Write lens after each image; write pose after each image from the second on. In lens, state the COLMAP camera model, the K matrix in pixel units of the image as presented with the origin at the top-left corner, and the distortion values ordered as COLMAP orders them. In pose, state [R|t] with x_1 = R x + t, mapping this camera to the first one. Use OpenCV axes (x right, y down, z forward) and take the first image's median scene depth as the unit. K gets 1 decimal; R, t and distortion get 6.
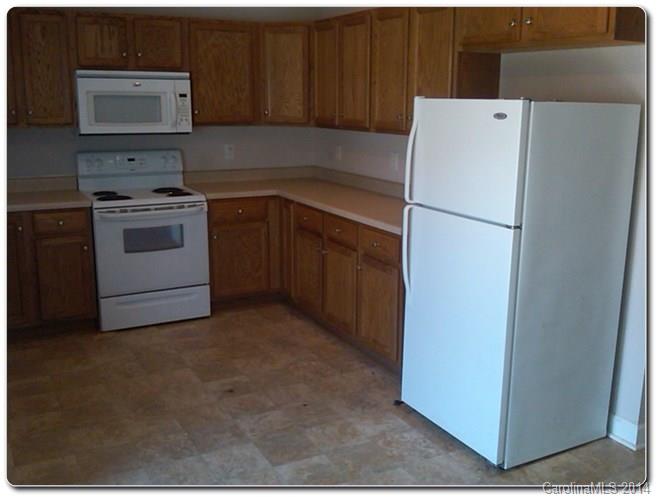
lens RADIAL K [[635.5, 0, 328.7], [0, 635.5, 231.3], [0, 0, 1]] dist [0.057577, -0.238345]
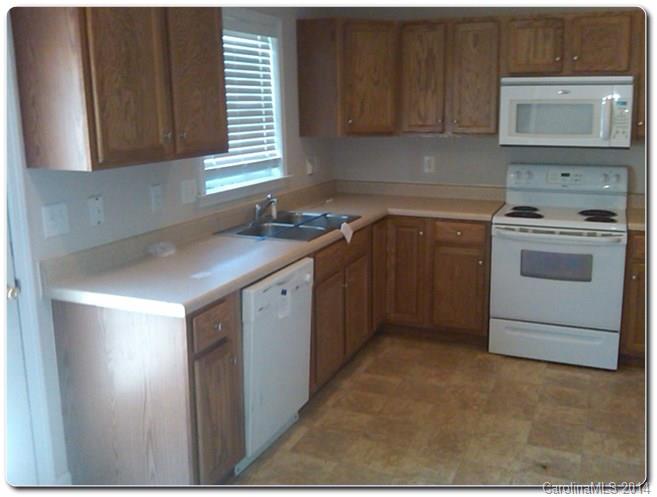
lens RADIAL K [[635.5, 0, 328.7], [0, 635.5, 231.3], [0, 0, 1]] dist [0.057577, -0.238345]
pose [[0.635544, 0.137685, -0.759689, 0.191276], [-0.145159, 0.987732, 0.057577, -0.041190], [0.758296, 0.073683, 0.647733, 0.189718]]
